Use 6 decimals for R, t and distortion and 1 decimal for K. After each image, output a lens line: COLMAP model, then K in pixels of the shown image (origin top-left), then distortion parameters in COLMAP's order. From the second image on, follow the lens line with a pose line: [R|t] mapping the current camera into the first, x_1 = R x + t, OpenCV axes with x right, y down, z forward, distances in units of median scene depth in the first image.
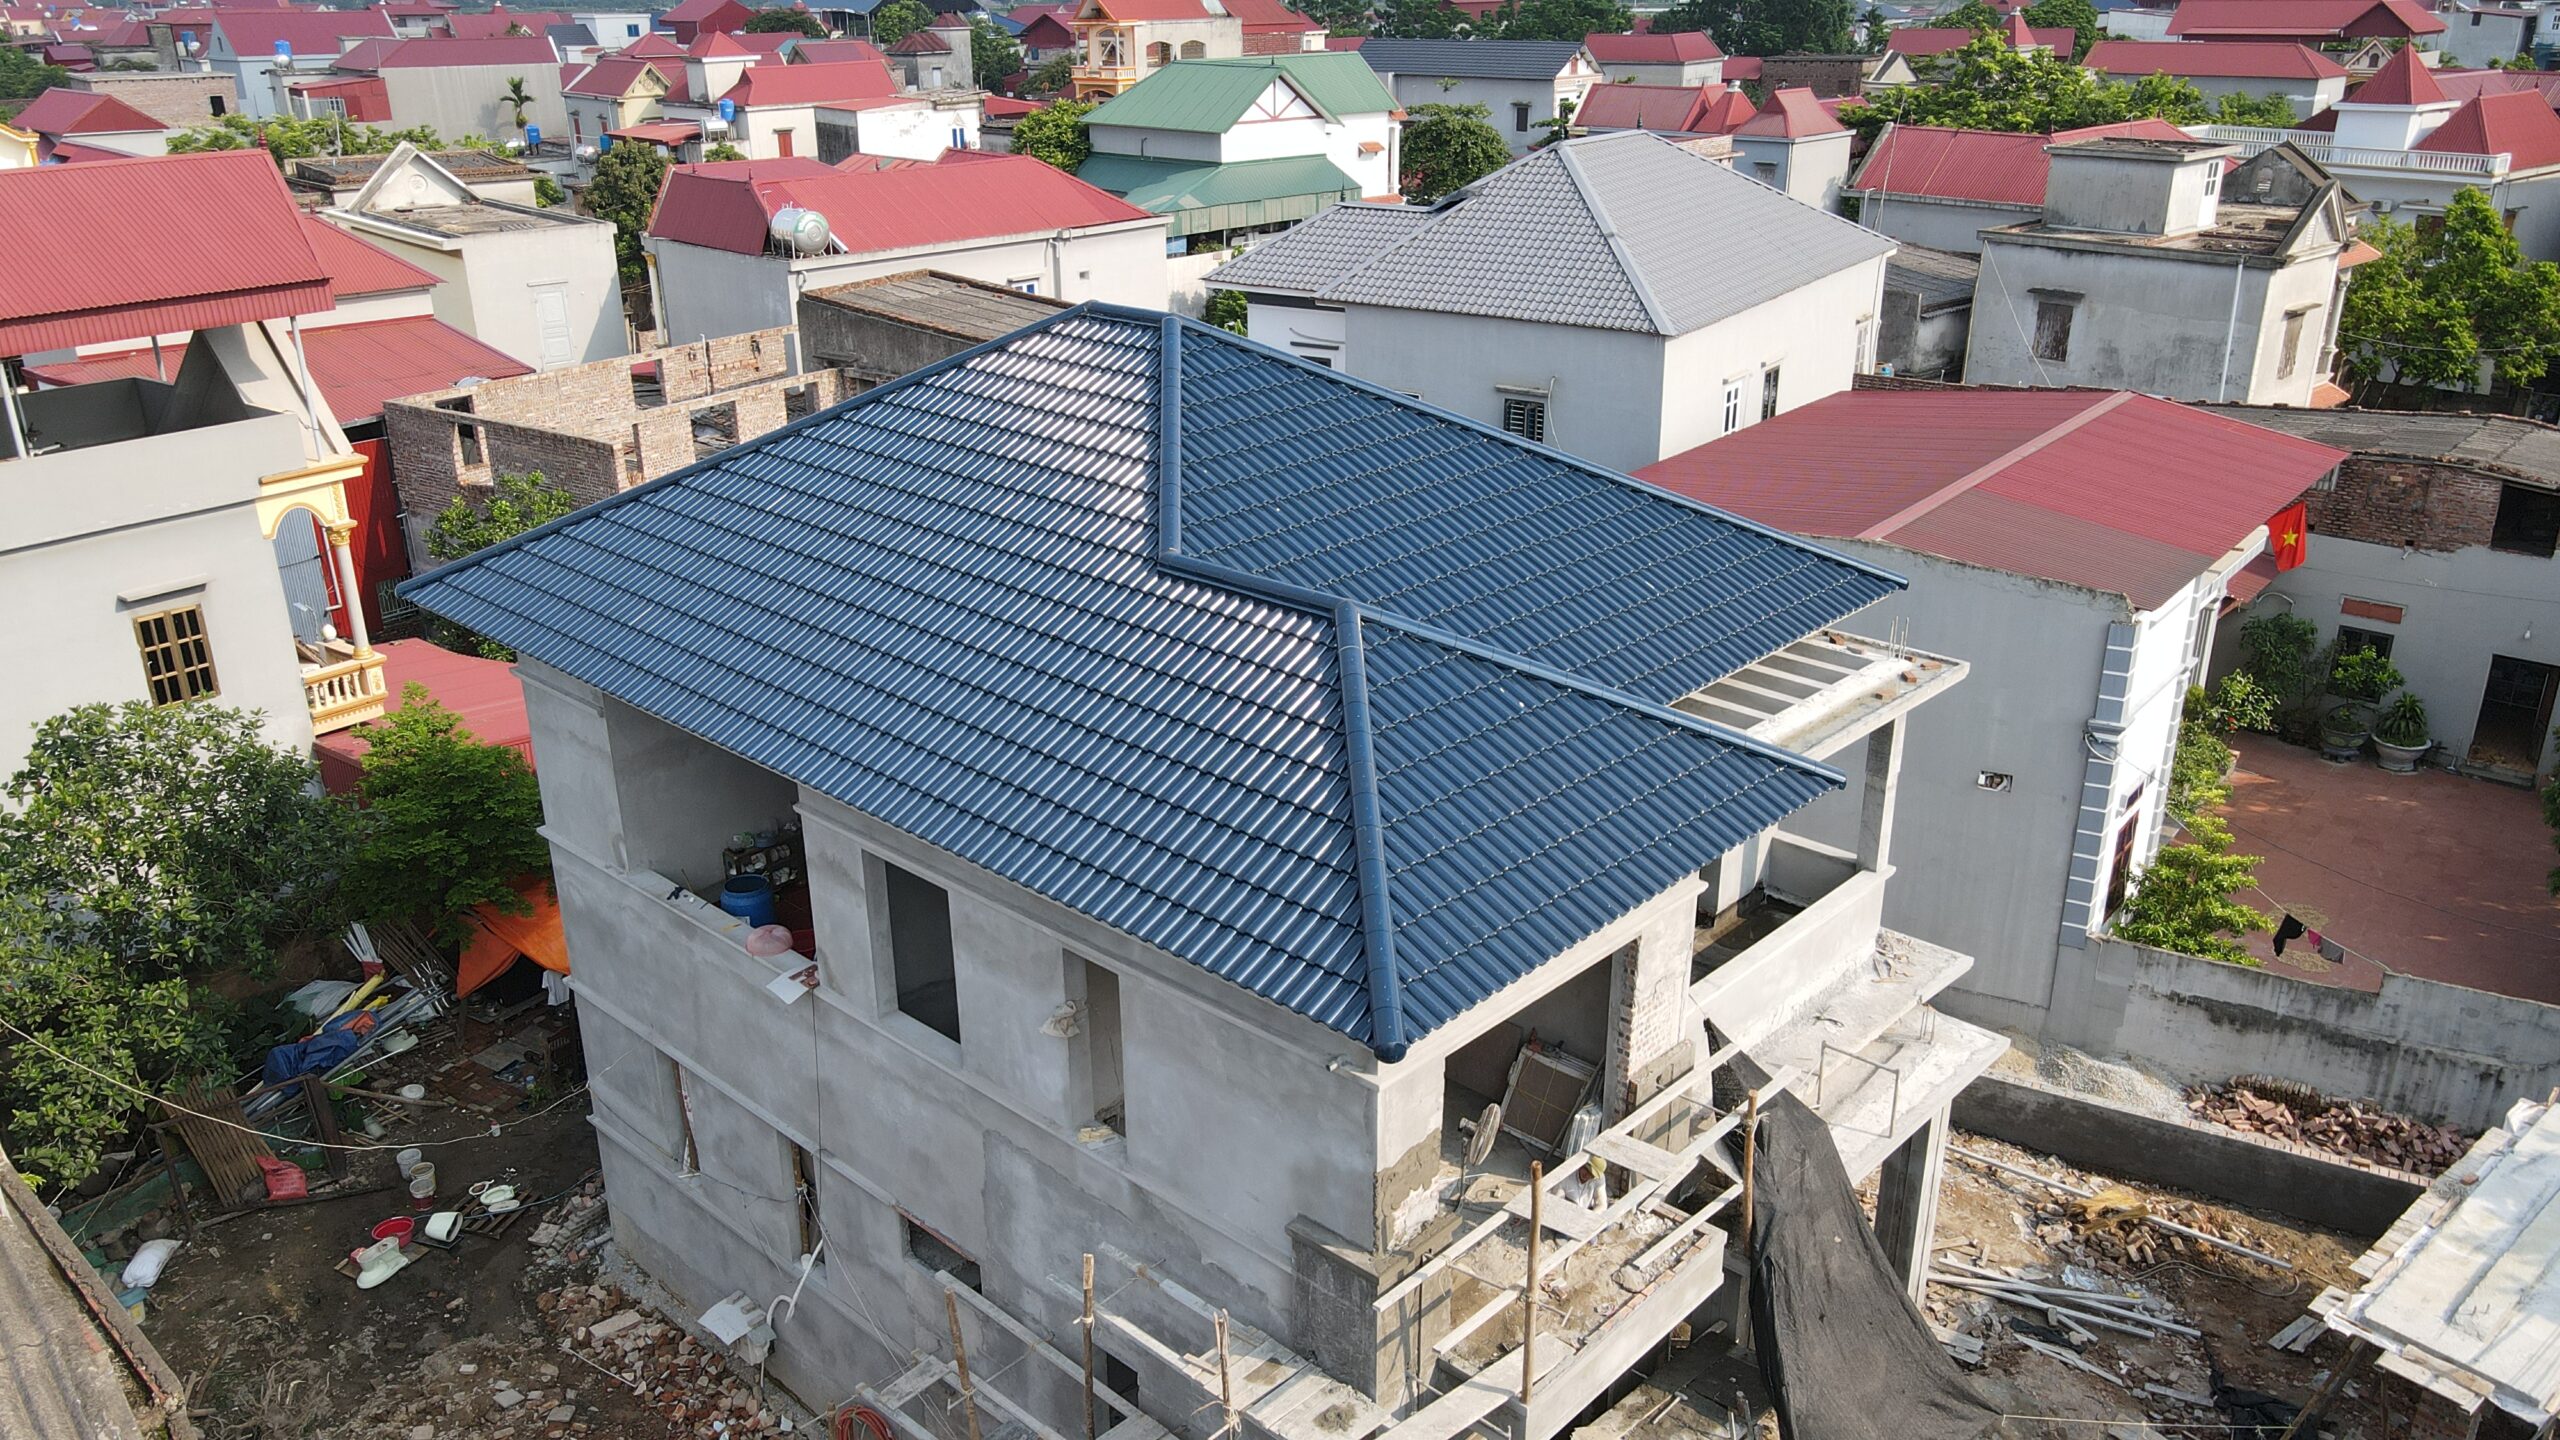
lens RADIAL K [[1889.7, 0, 1266.6], [0, 1889.7, 723.3], [0, 0, 1]] dist [0.004889, 0.029655]
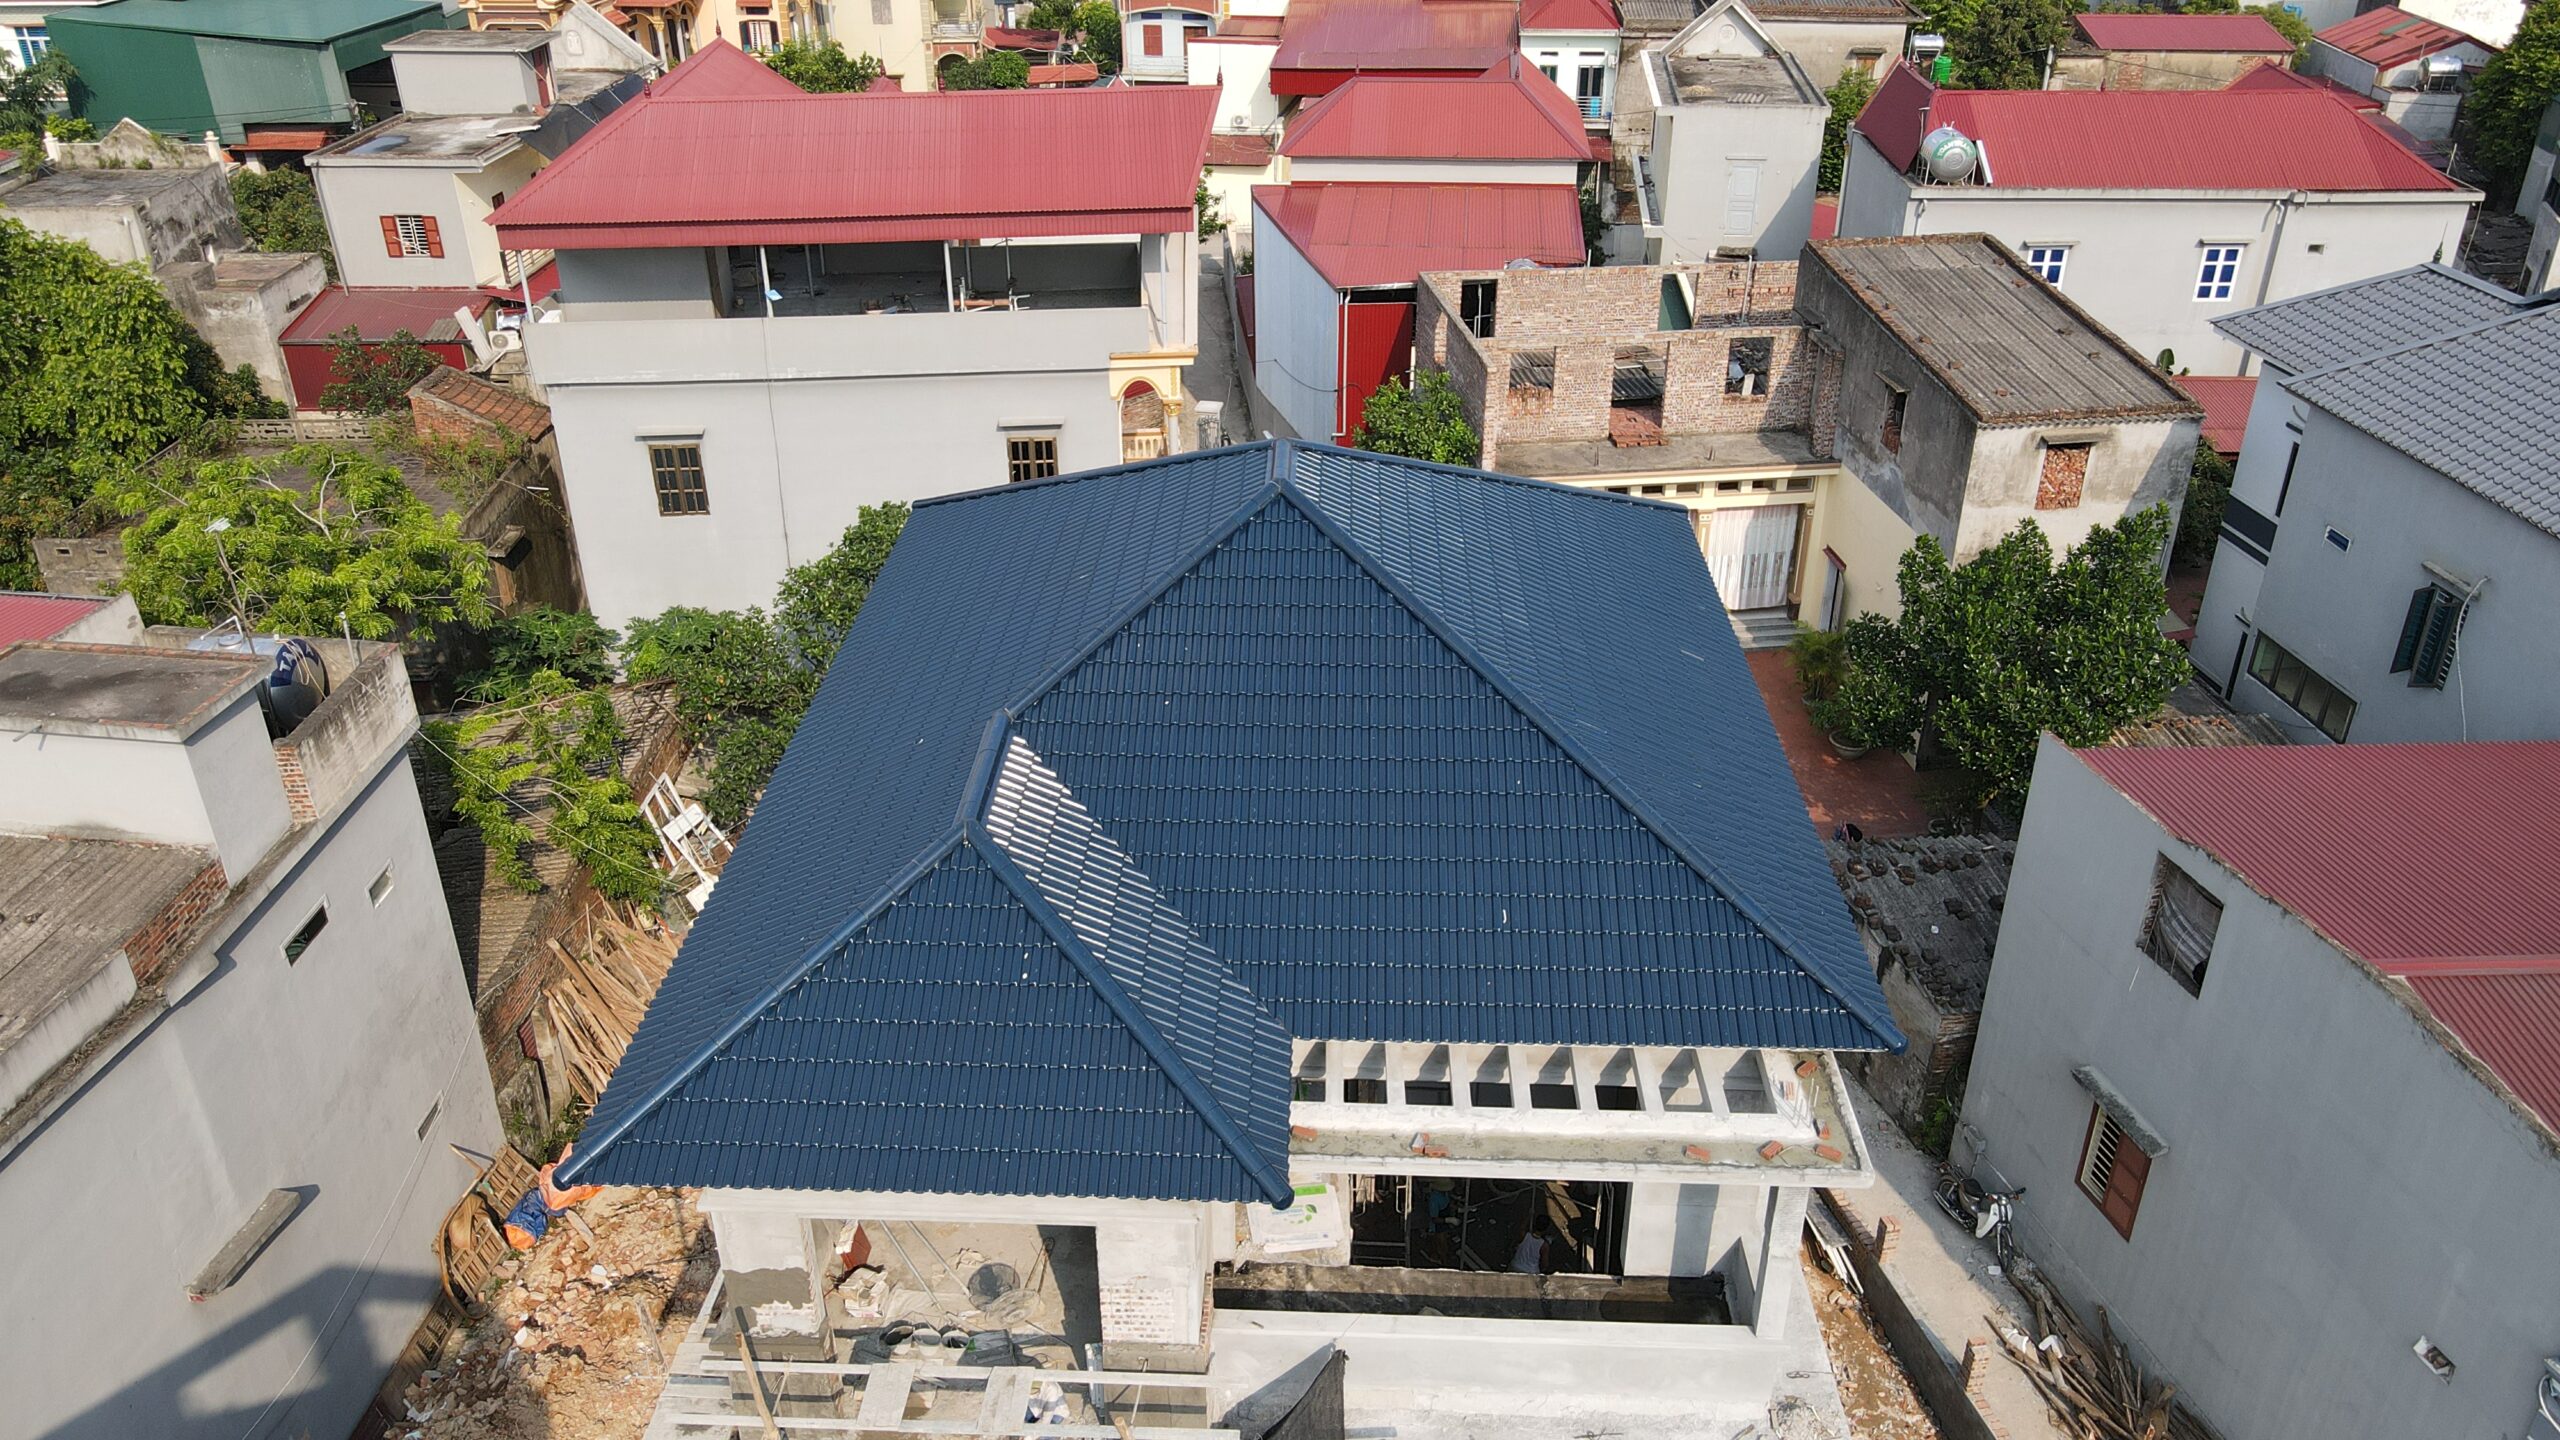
lens RADIAL K [[1889.7, 0, 1266.6], [0, 1889.7, 723.3], [0, 0, 1]] dist [0.004889, 0.029655]
pose [[0.658707, 0.364030, -0.658473, 0.538179], [-0.277884, 0.930994, 0.236707, -0.265822], [0.699203, 0.027059, 0.714411, 0.205871]]
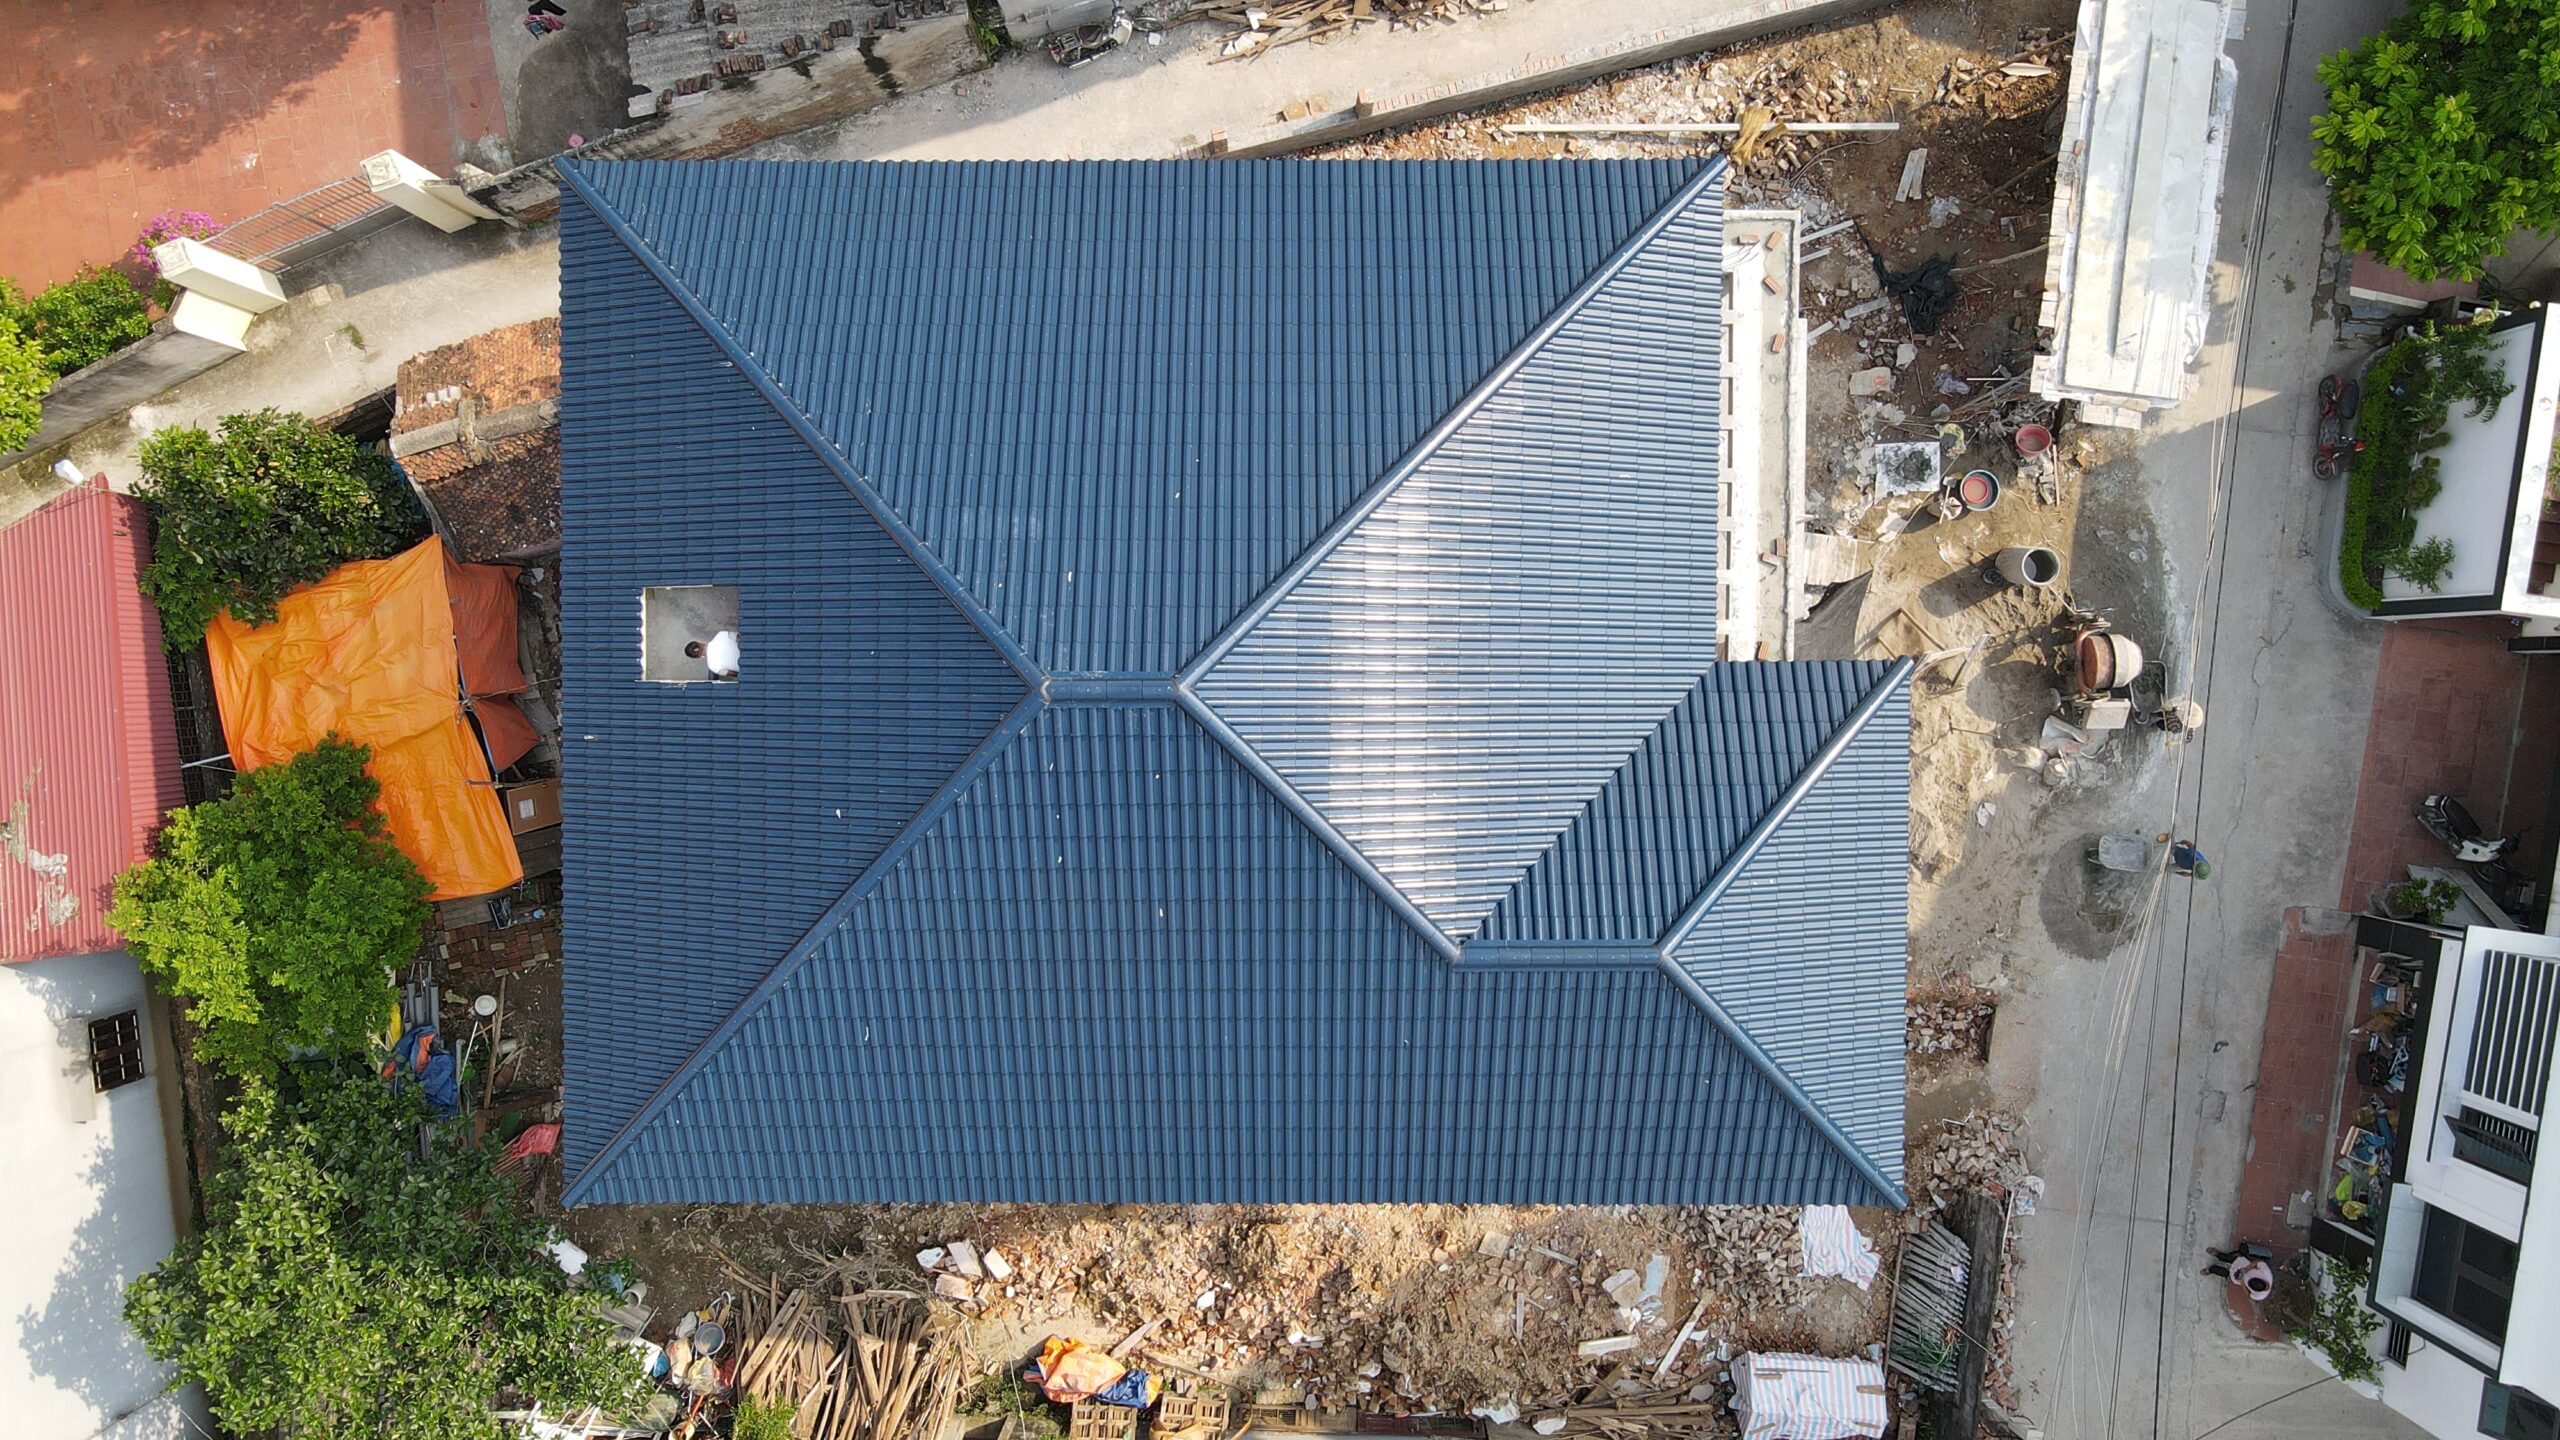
lens RADIAL K [[1889.7, 0, 1266.6], [0, 1889.7, 723.3], [0, 0, 1]] dist [0.004889, 0.029655]
pose [[0.726208, -0.687358, -0.012696, -0.014248], [0.258620, 0.256033, 0.931430, -0.813516], [-0.636975, -0.679696, 0.363698, 0.505980]]
